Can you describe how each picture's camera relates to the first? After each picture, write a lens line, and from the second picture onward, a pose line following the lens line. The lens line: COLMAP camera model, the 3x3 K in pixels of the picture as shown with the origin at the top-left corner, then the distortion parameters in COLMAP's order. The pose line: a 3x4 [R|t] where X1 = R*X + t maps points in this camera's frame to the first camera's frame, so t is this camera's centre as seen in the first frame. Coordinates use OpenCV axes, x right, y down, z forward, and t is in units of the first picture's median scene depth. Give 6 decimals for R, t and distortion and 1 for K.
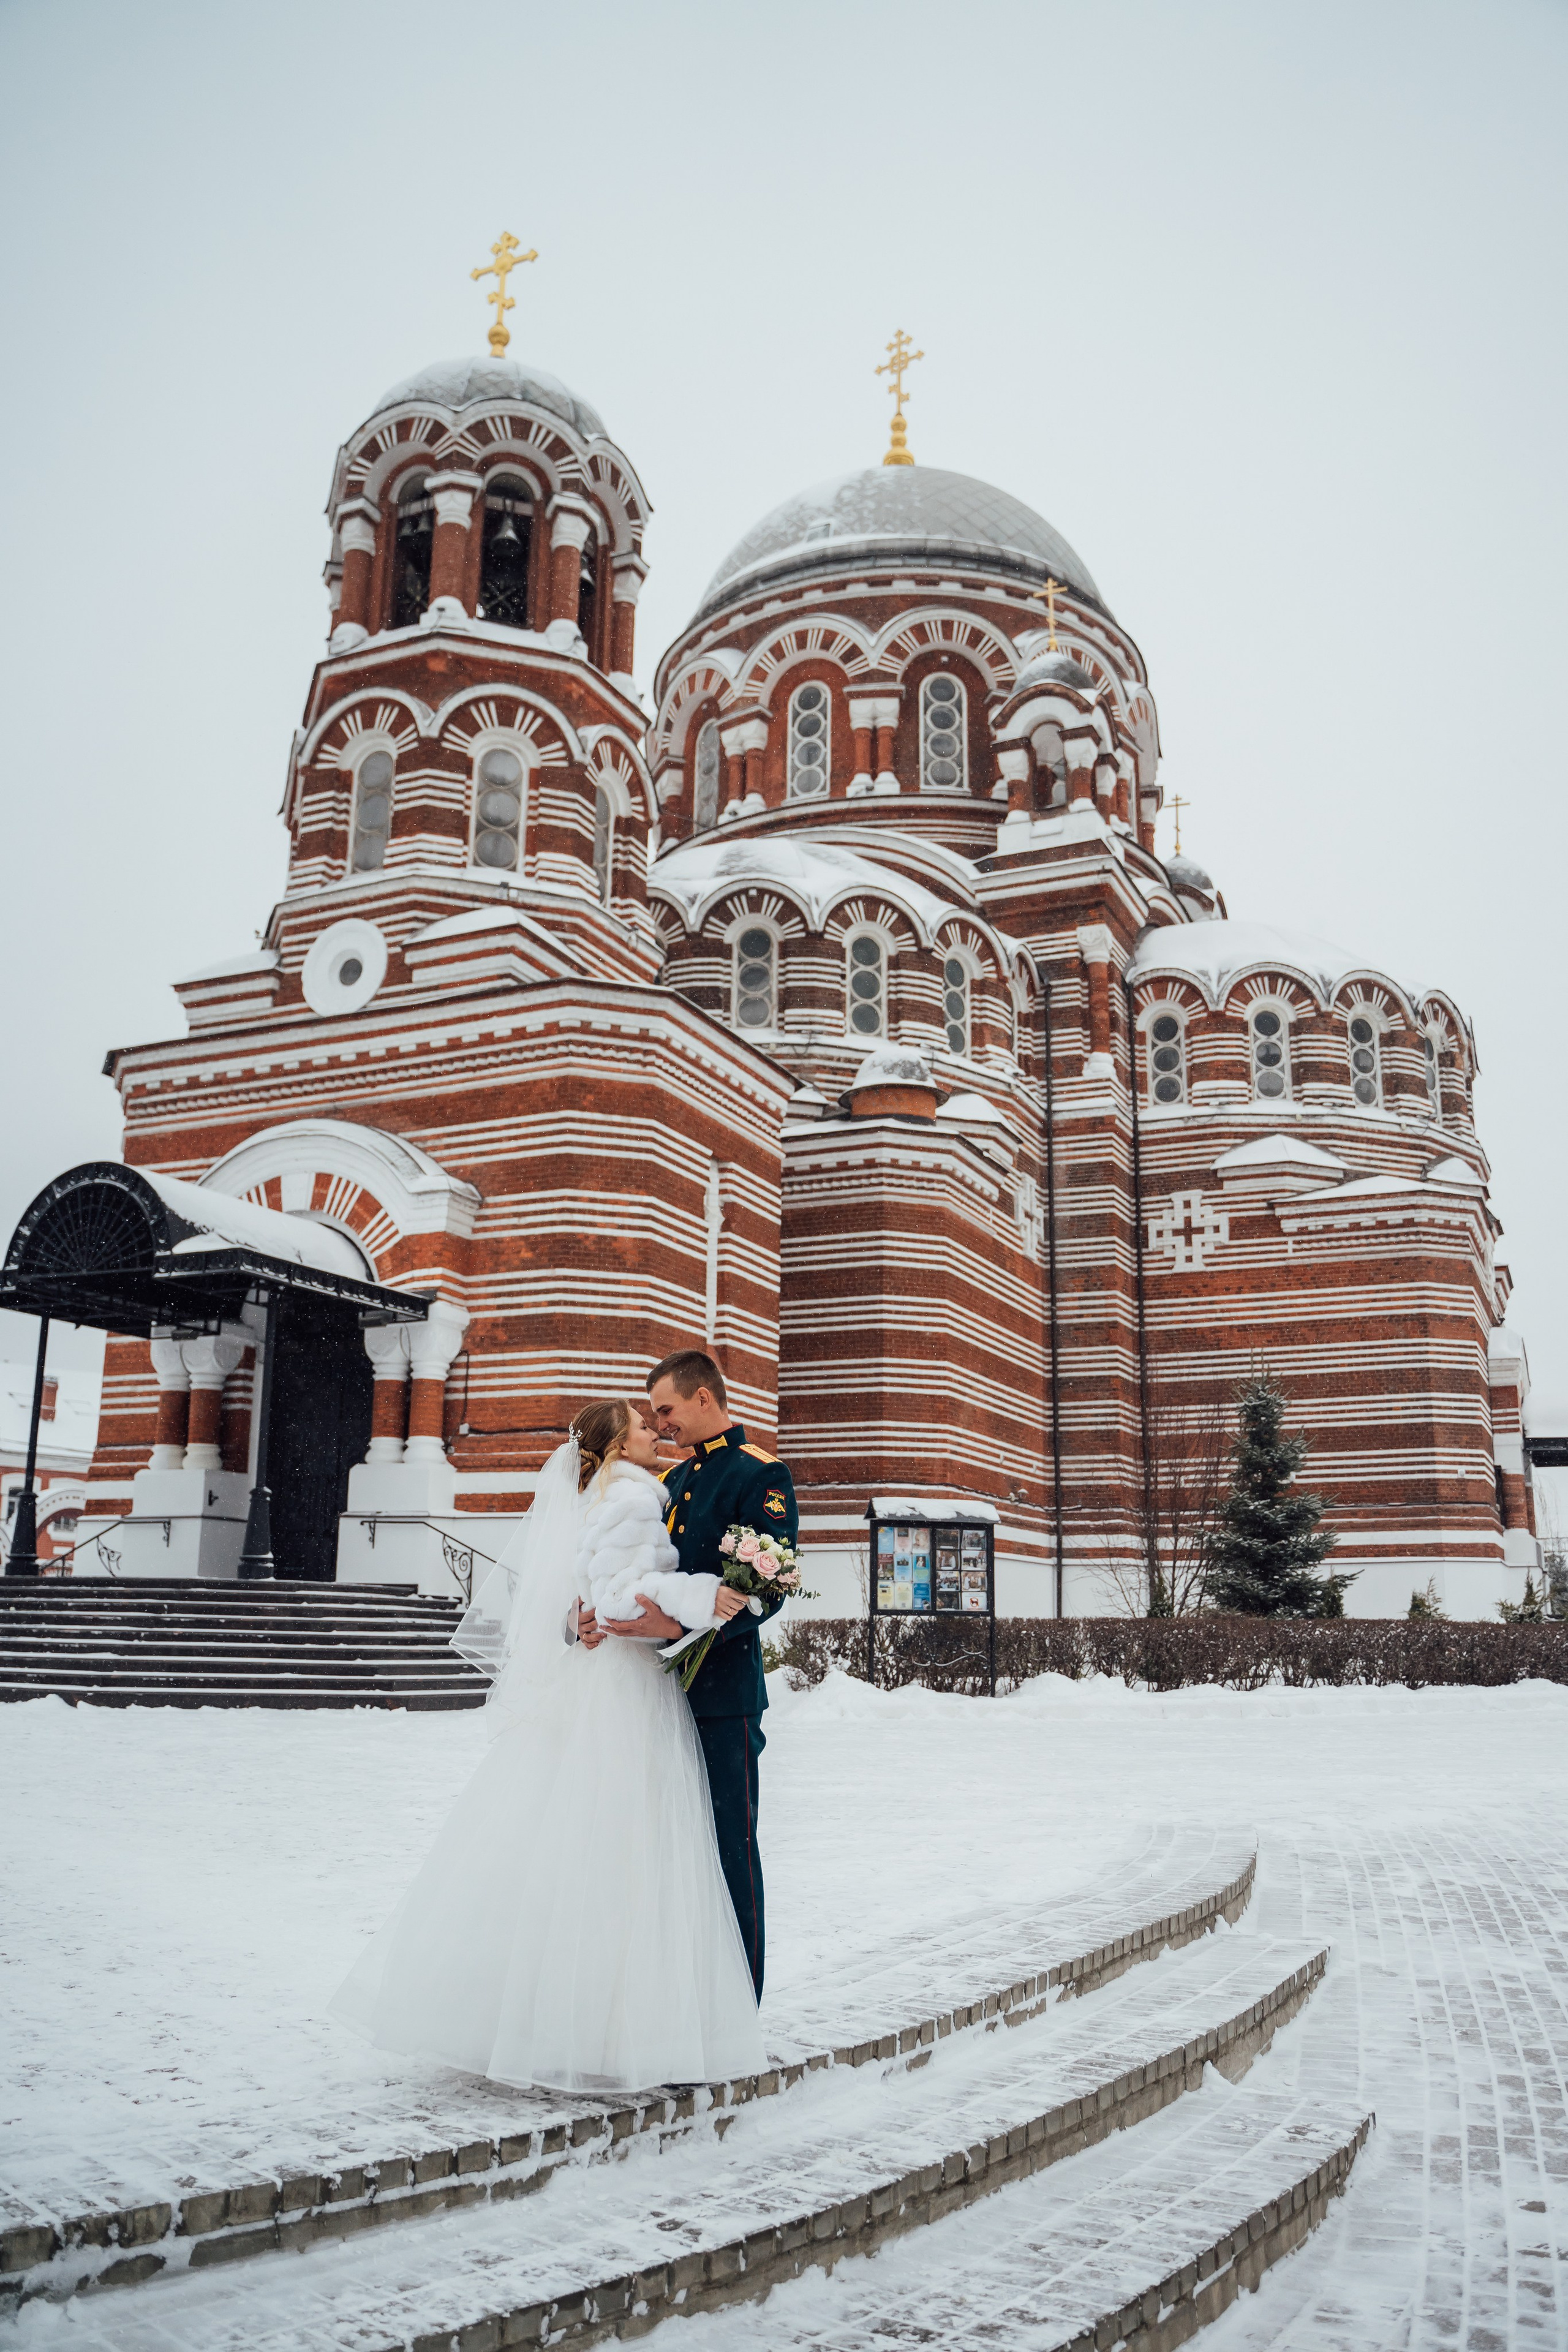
lens RADIAL K [[1896.1, 0, 784.6], [0, 1896.1, 1184.3], [0, 0, 1]] dist [-0.115902, 0.088263]
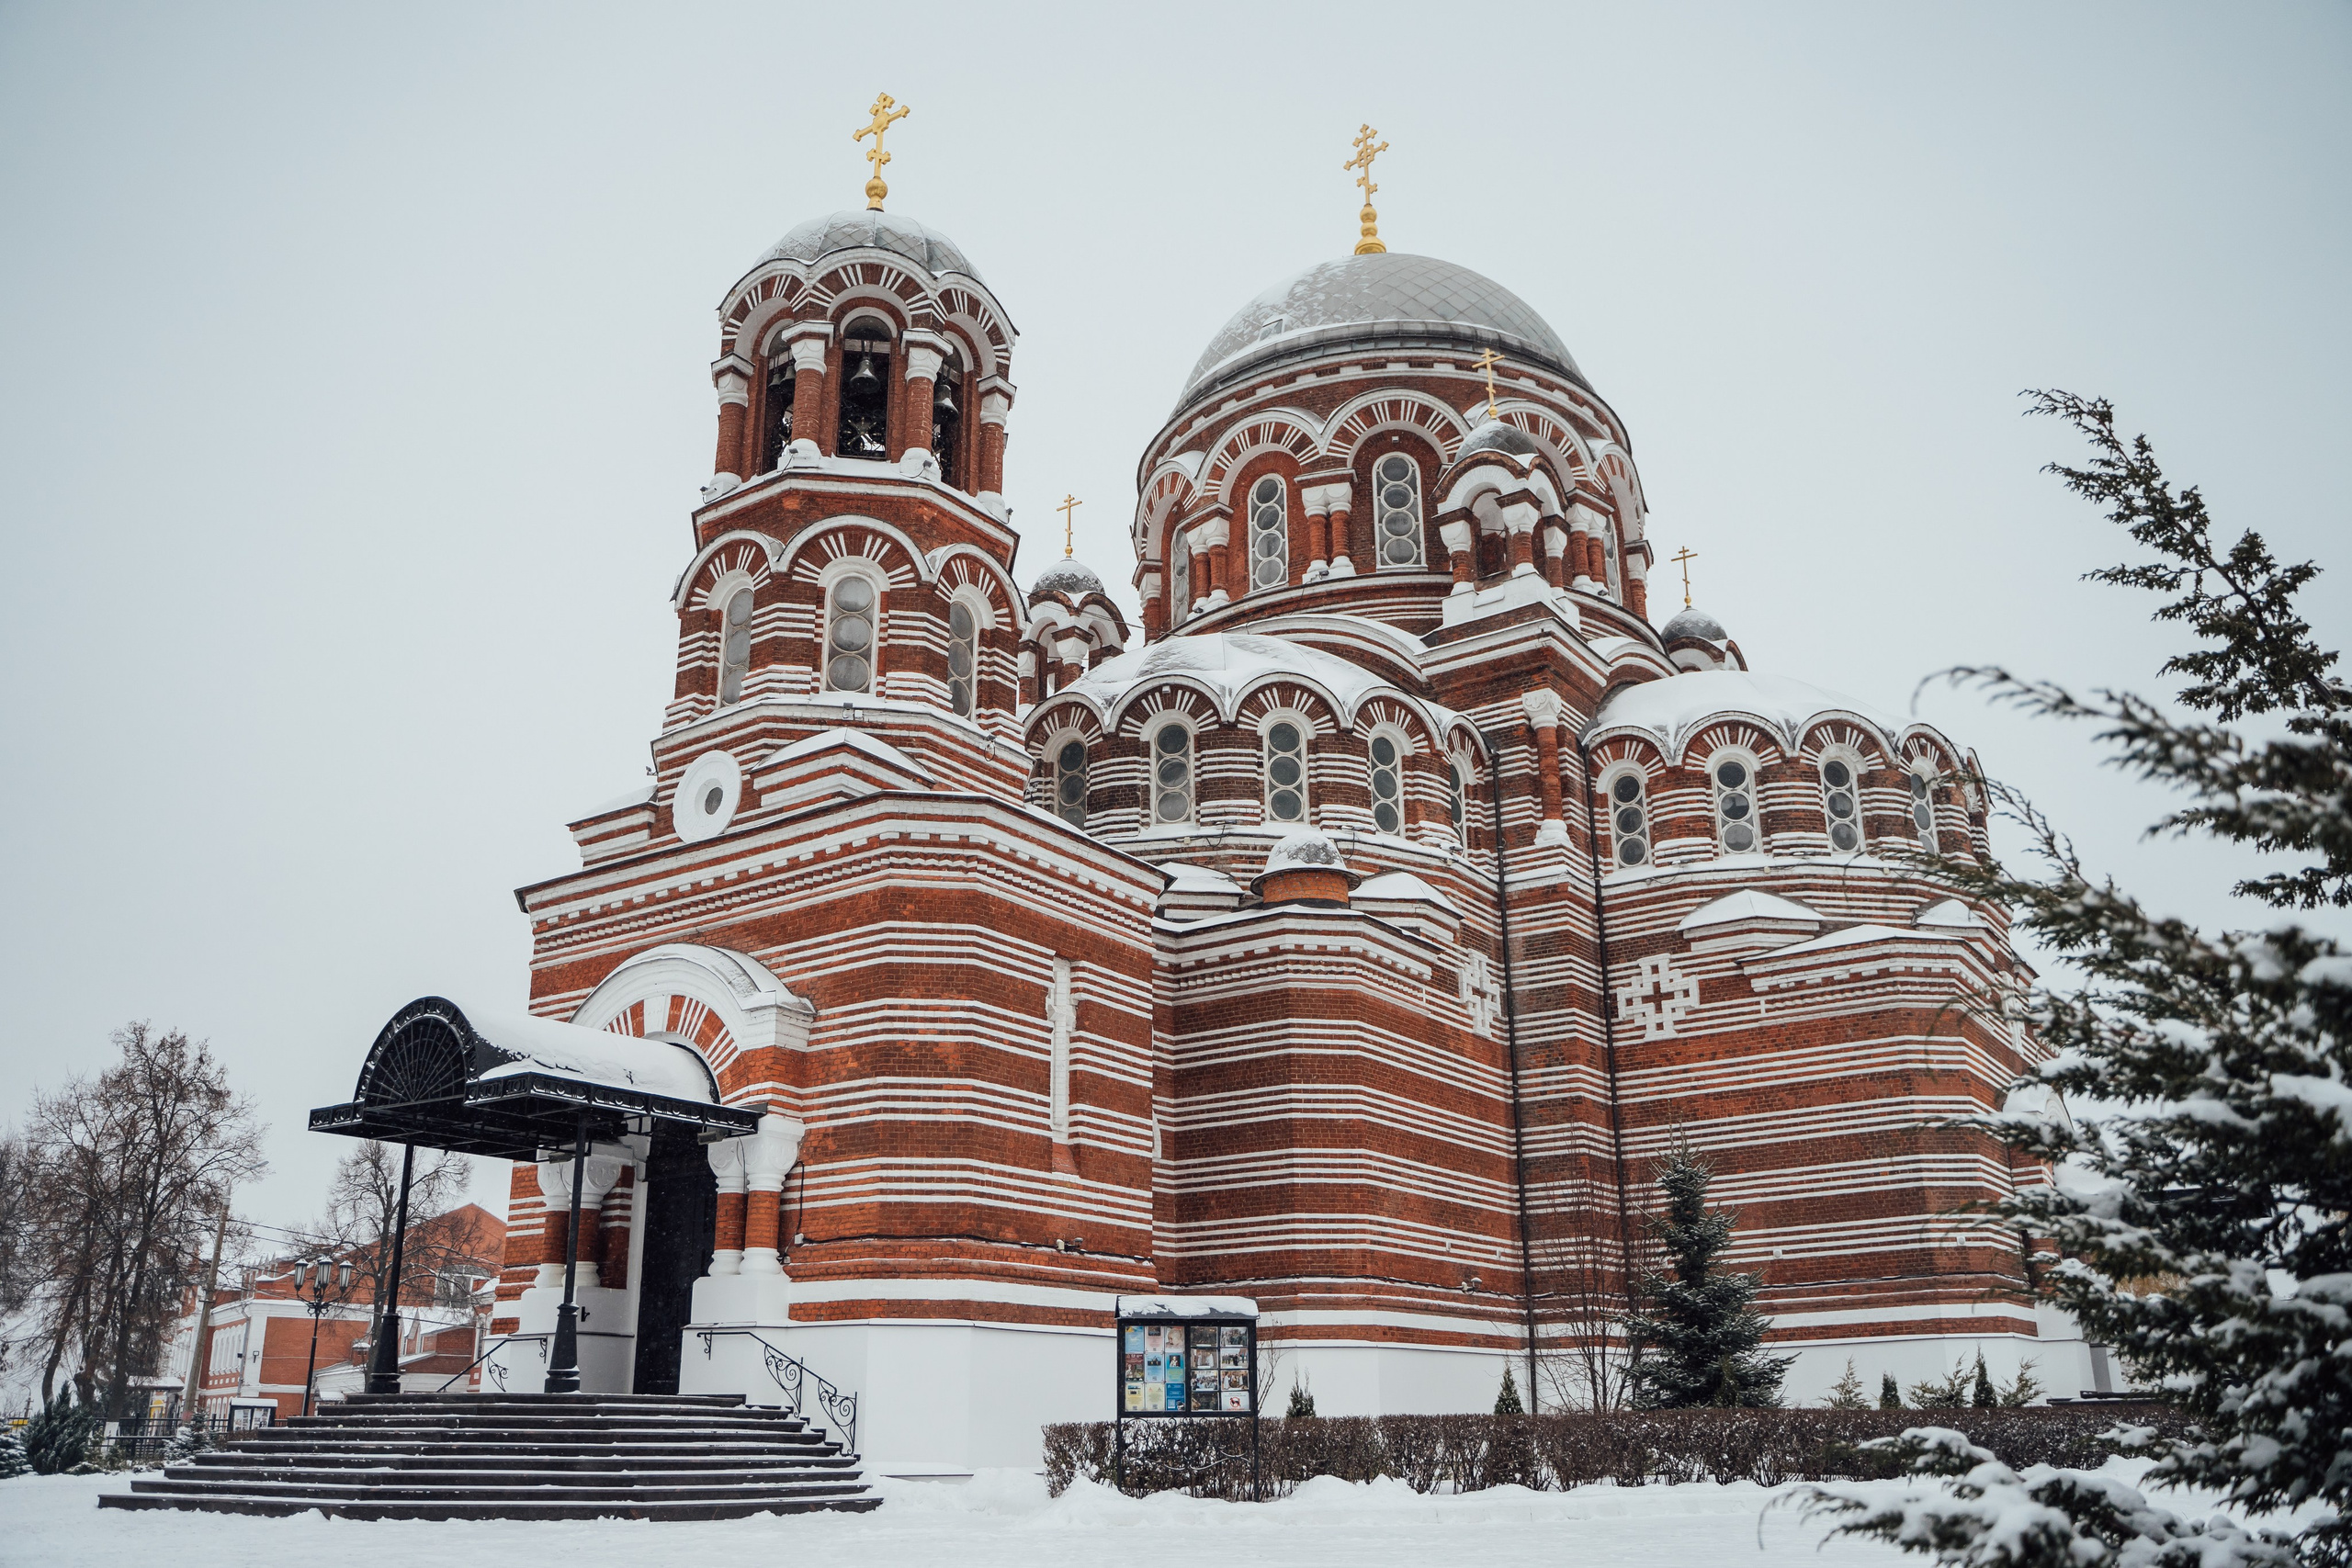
lens RADIAL K [[1895.9, 0, 1176.0], [0, 1895.9, 784.0], [0, 0, 1]] dist [-0.115902, 0.088263]
pose [[0.982764, -0.079258, -0.167010, 0.165366], [0.061871, 0.992347, -0.106862, 0.004927], [0.174202, 0.094687, 0.980147, 0.013530]]
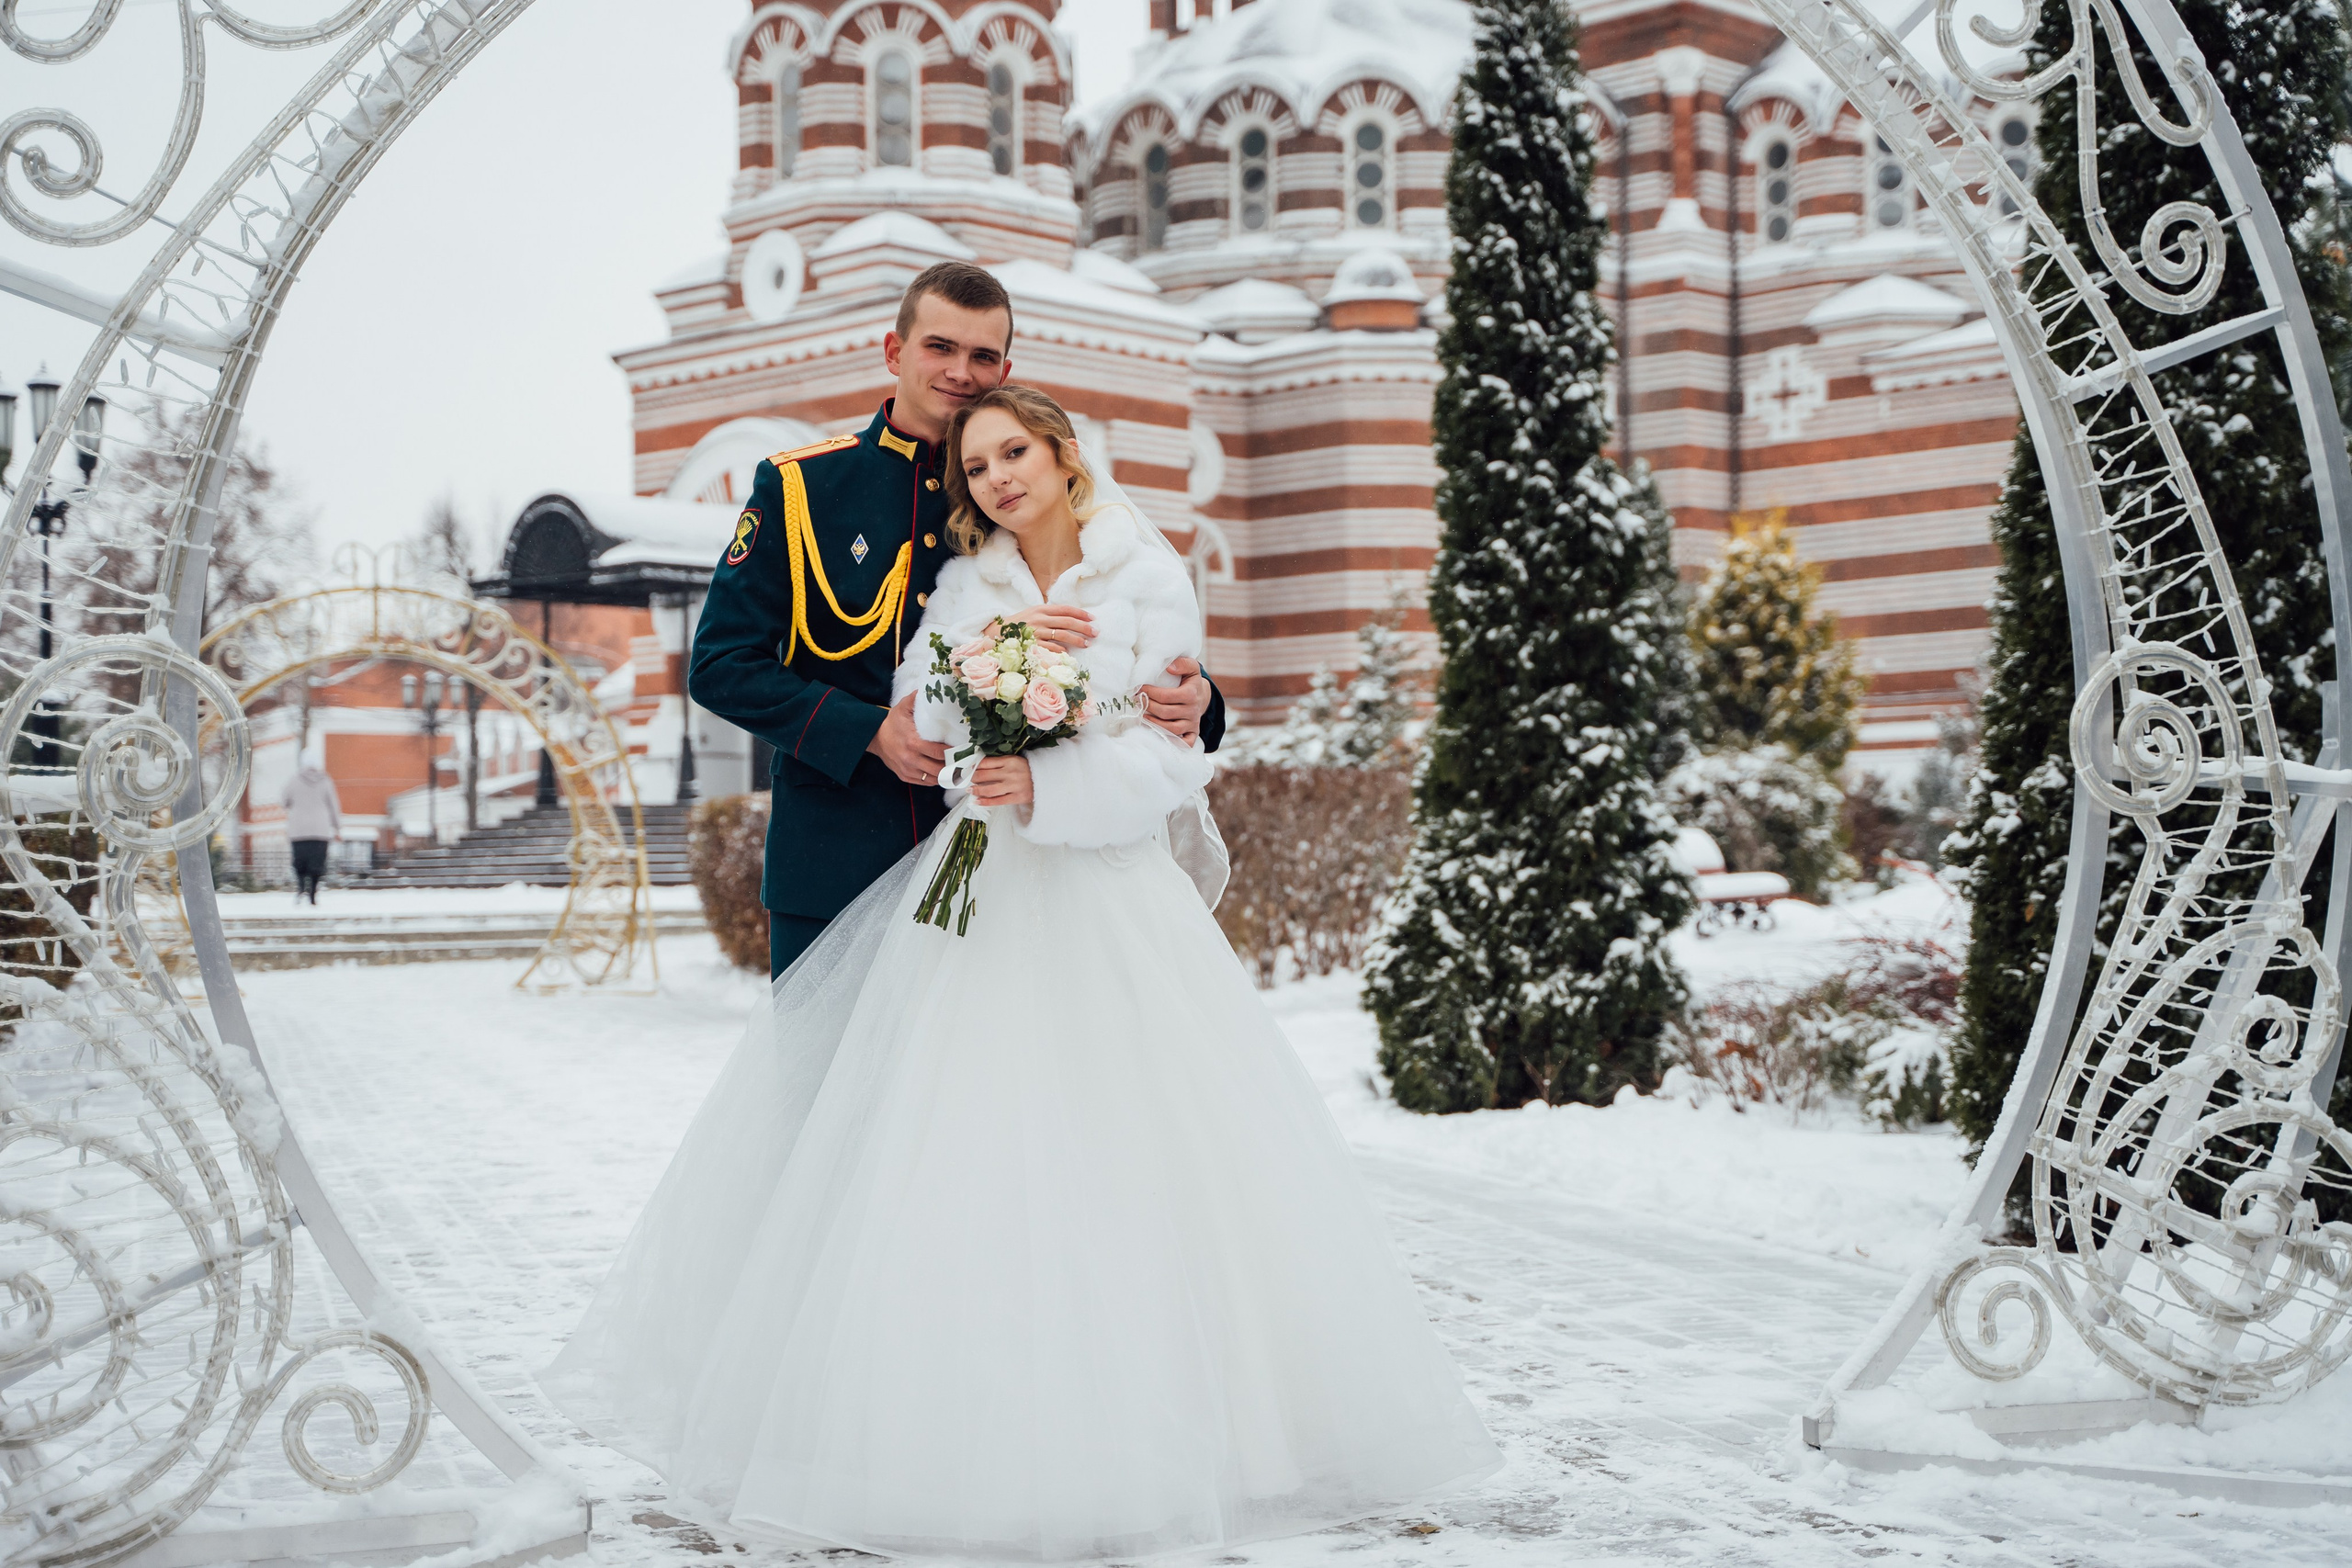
lens RADIAL K [[3413.2, 0, 1176.0], [0, 3413.2, 784.0], [0, 0, 1]] dist [0.107426, 0.008619]
pose [[0.935876, -0.030448, -0.351011, 0.595176], [0.099564, 0.978508, 0.180581, -0.137030], [0.337969, -0.203950, 0.918794, -0.741620]]
